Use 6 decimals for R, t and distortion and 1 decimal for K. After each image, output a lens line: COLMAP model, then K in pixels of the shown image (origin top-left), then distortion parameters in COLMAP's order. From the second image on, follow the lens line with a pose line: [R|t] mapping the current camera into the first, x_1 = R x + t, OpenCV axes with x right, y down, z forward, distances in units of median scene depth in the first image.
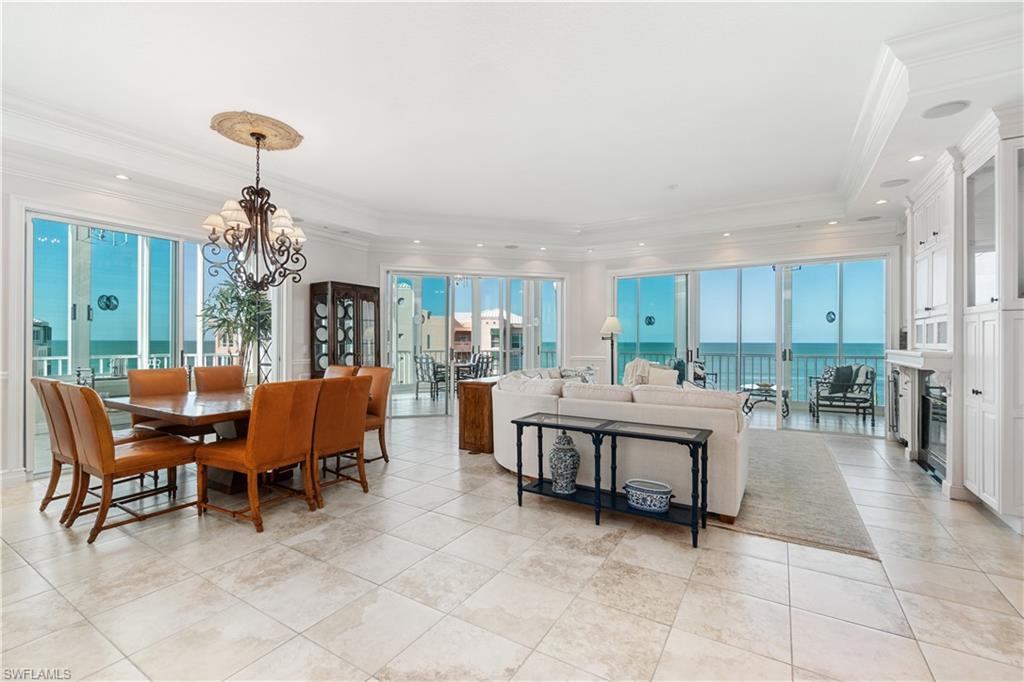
lens RADIAL K [[444.5, 0, 512.0], [0, 444.5, 341.0], [0, 0, 1]] dist [0.002180, 0.000413]
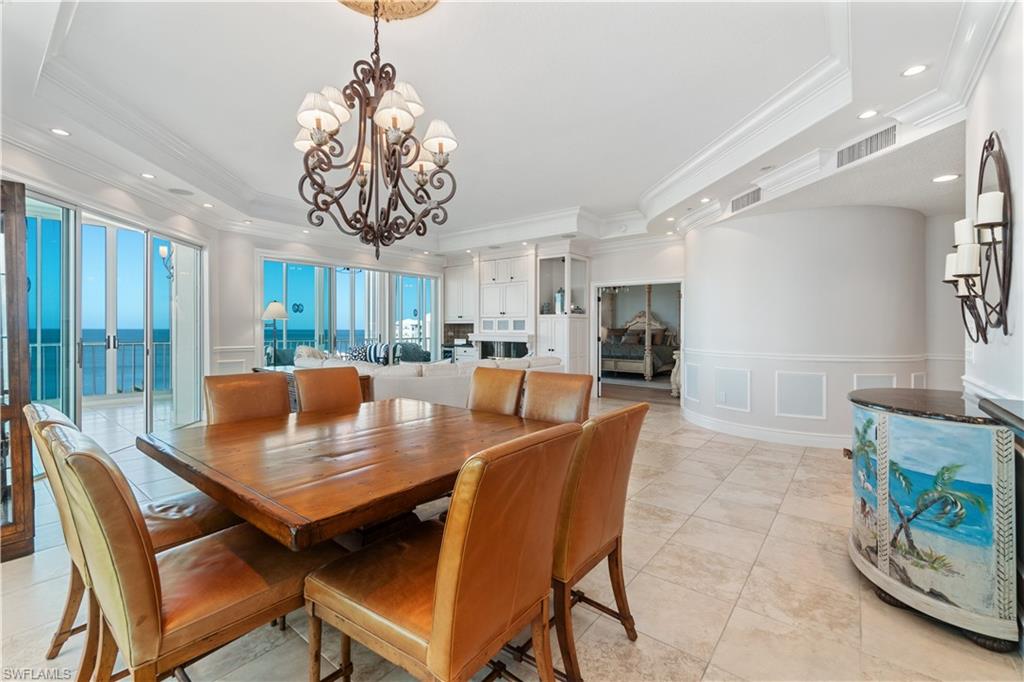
lens RADIAL K [[438.3, 0, 509.3], [0, 438.3, 333.1], [0, 0, 1]] dist [0.001579, 0.000300]
pose [[0.117281, -0.011458, 0.993033, -0.639111], [-0.000862, 0.999932, 0.011639, -0.002733], [-0.993098, -0.002221, 0.117263, 0.441118]]
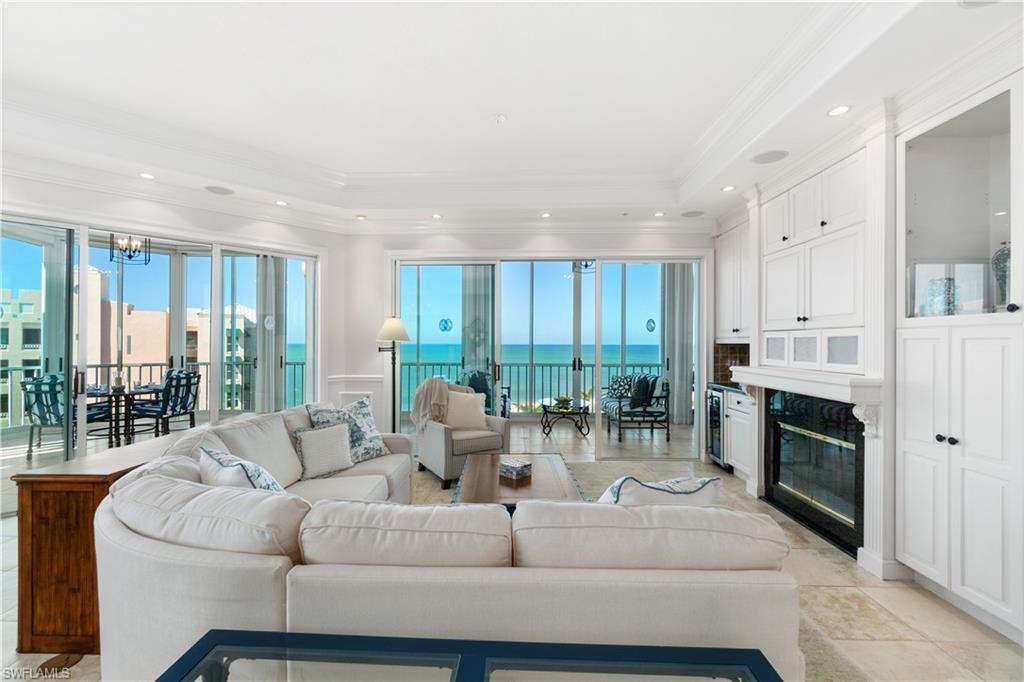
lens RADIAL K [[438.9, 0, 504.9], [0, 438.9, 341.9], [0, 0, 1]] dist [-0.002705, 0.000095]
pose [[0.871894, 0.001112, 0.489694, 0.046256], [-0.000268, 0.999998, -0.001794, -0.017478], [-0.489695, 0.001433, 0.871893, 0.344986]]
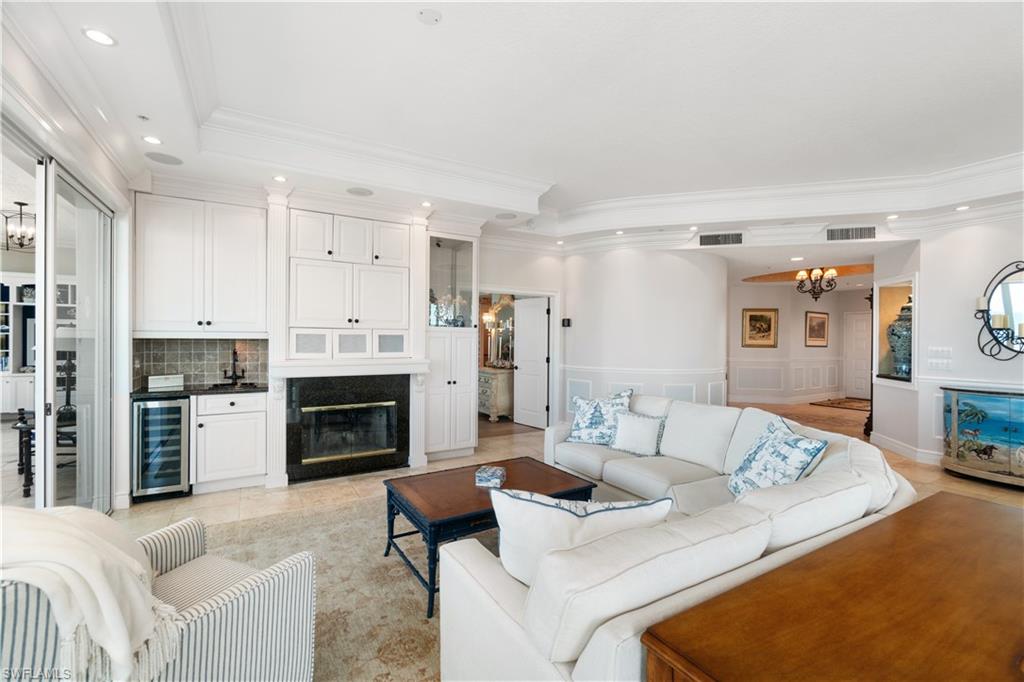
lens RADIAL K [[444.5, 0, 512.0], [0, 444.5, 341.0], [0, 0, 1]] dist [0.002180, 0.000413]
pose [[-0.880876, -0.010644, 0.473228, 0.055525], [-0.008877, 0.999943, 0.005967, -0.019986], [-0.473264, 0.001055, -0.880920, 1.058715]]
